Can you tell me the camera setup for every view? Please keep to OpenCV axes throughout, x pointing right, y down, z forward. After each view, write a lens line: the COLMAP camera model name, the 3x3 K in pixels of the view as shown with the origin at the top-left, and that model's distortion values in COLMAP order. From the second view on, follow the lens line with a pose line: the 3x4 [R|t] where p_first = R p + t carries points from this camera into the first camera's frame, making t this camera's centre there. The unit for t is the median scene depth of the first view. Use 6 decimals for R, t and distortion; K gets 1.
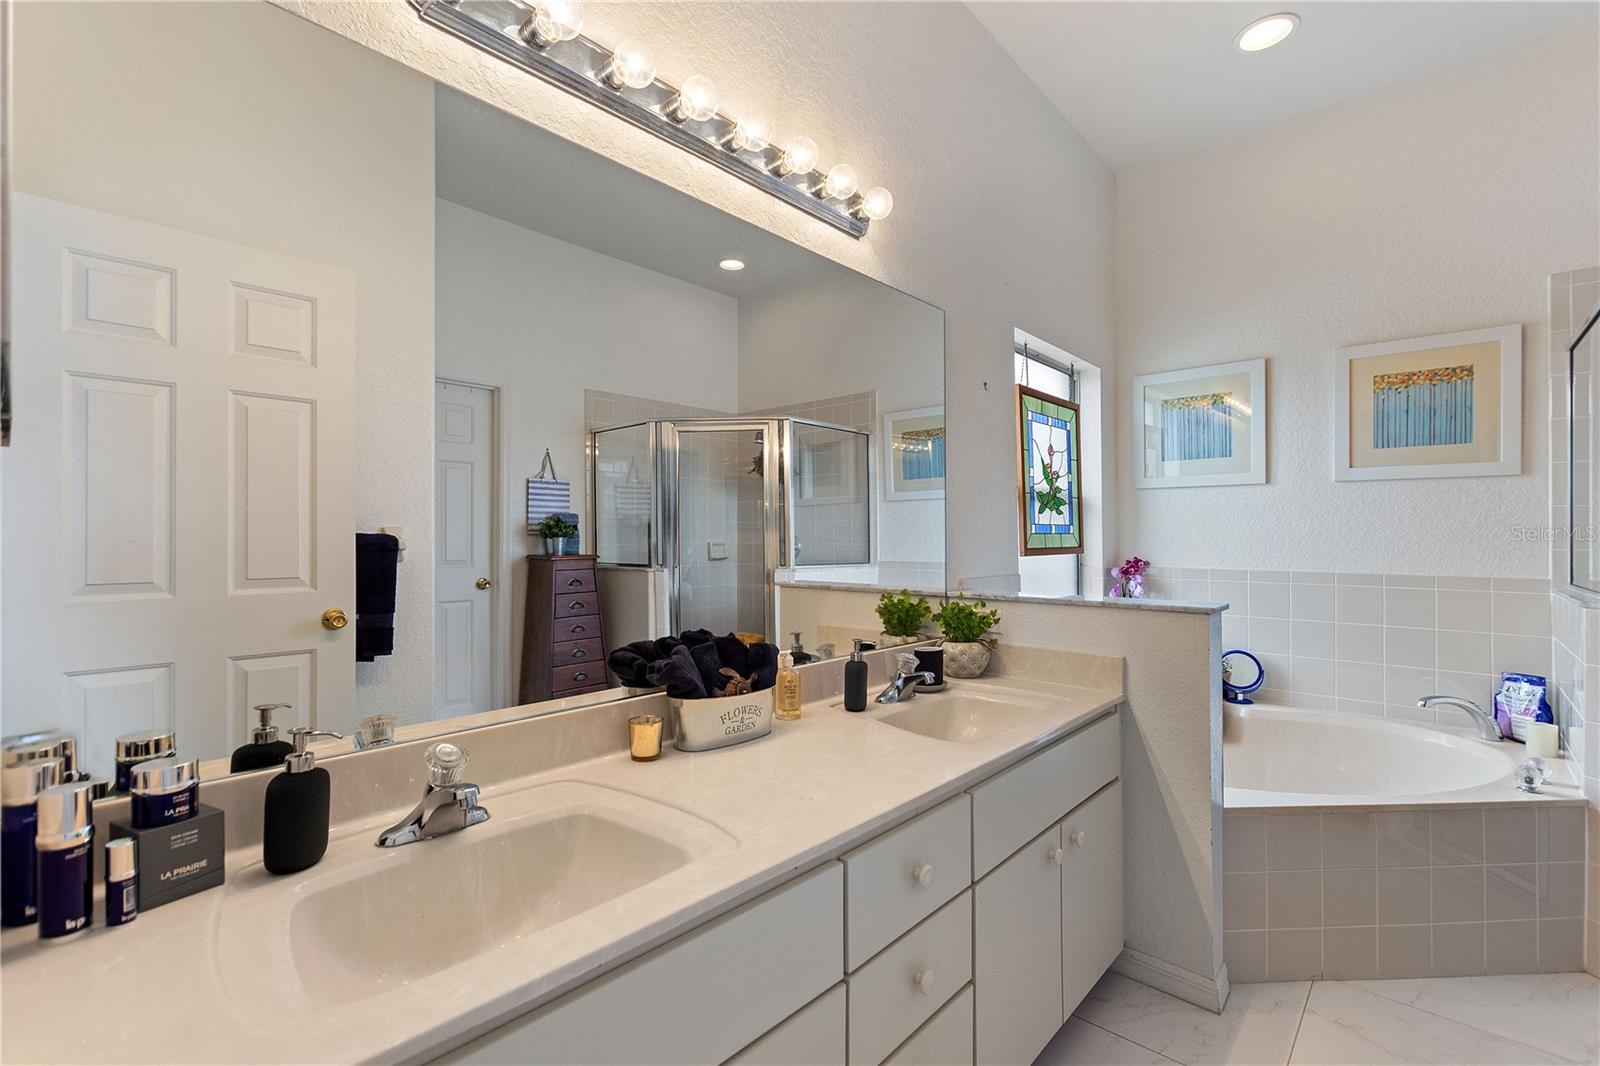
lens RADIAL K [[701.4, 0, 806.9], [0, 701.4, 534.6], [0, 0, 1]] dist [0.008080, -0.003688]
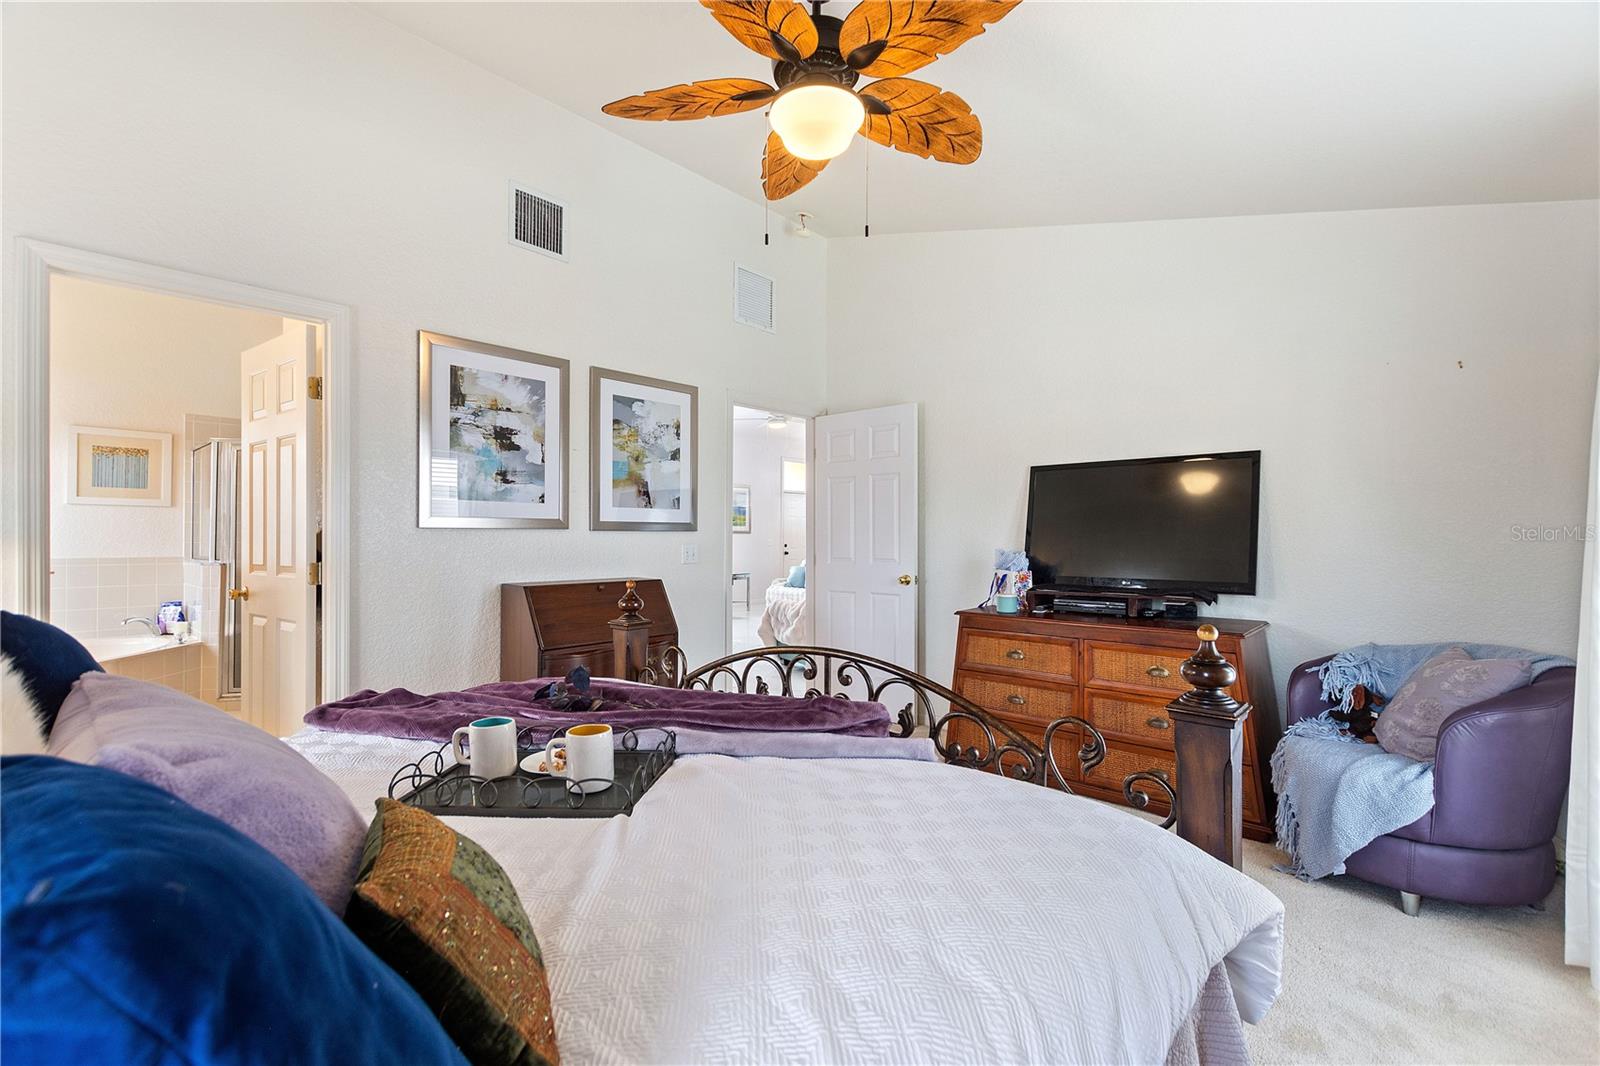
lens RADIAL K [[701.4, 0, 798.0], [0, 701.4, 527.5], [0, 0, 1]] dist [0.008080, -0.003688]
pose [[-0.005047, 0.006026, 0.999969, -0.999206], [-0.005675, 0.999966, -0.006055, -0.020692], [-0.999971, -0.005705, -0.005012, -0.782492]]
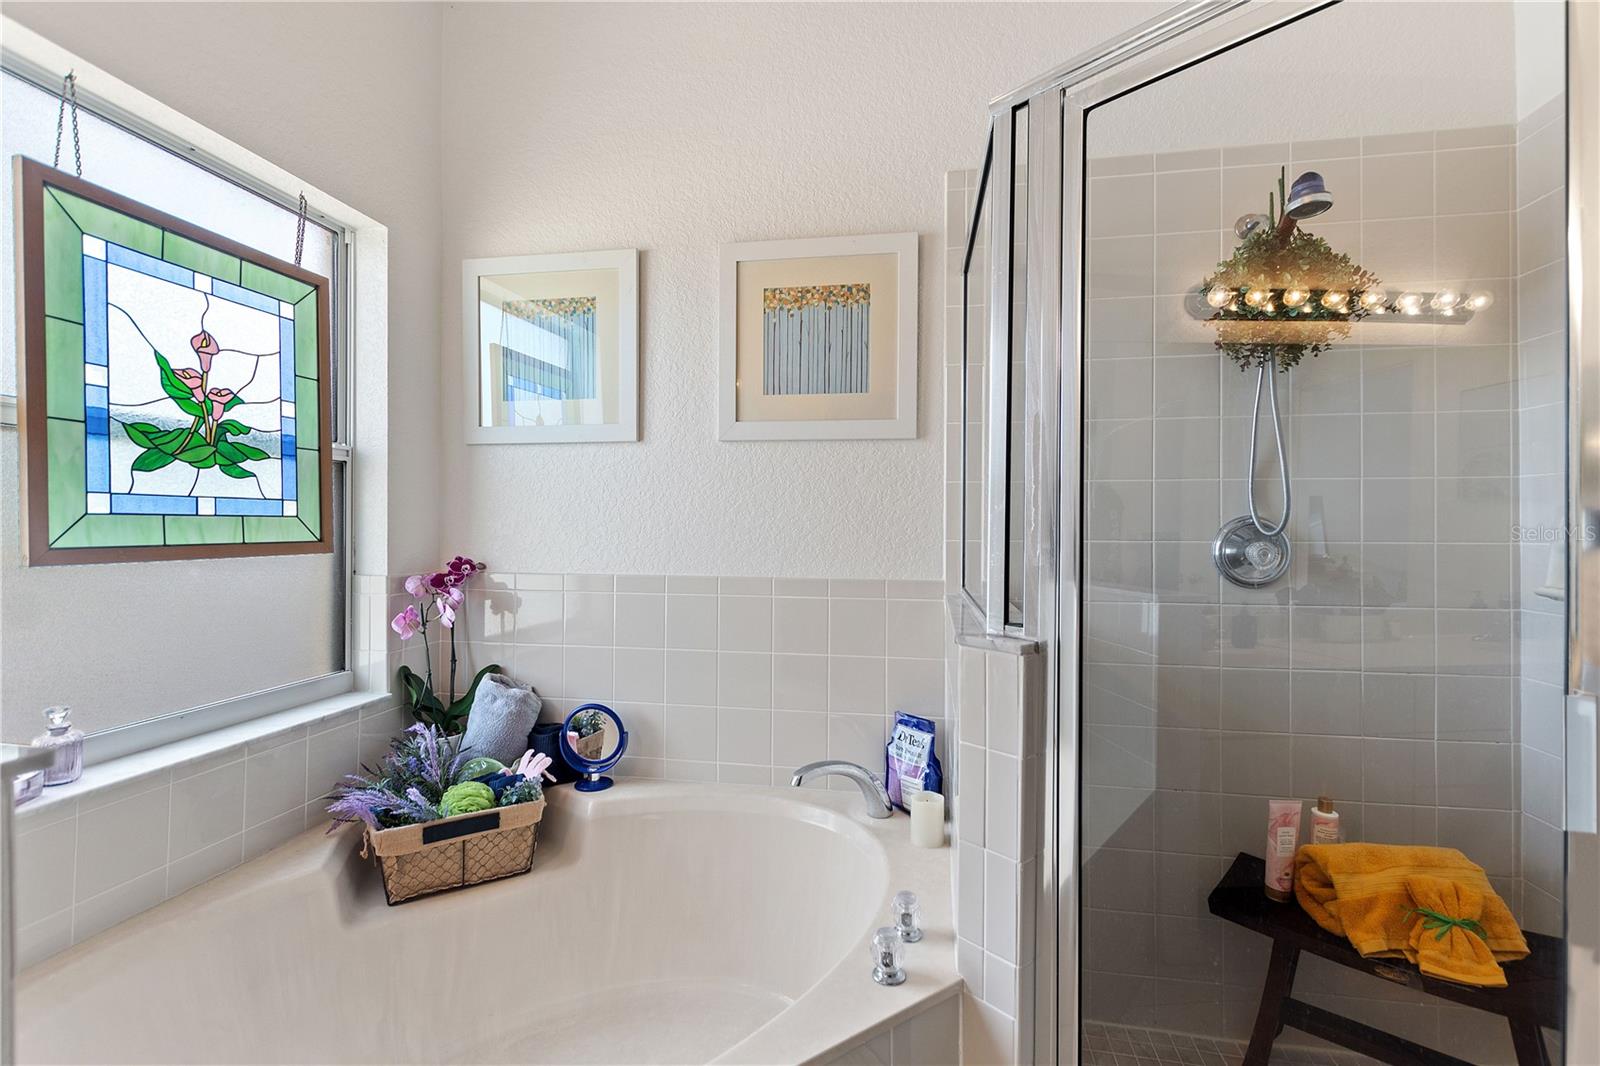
lens RADIAL K [[701.4, 0, 793.1], [0, 701.4, 529.1], [0, 0, 1]] dist [0.008080, -0.003688]
pose [[0.855104, -0.000388, 0.518456, 0.494322], [-0.003288, 0.999976, 0.006172, 0.004409], [-0.518446, -0.006983, 0.855082, 0.415654]]
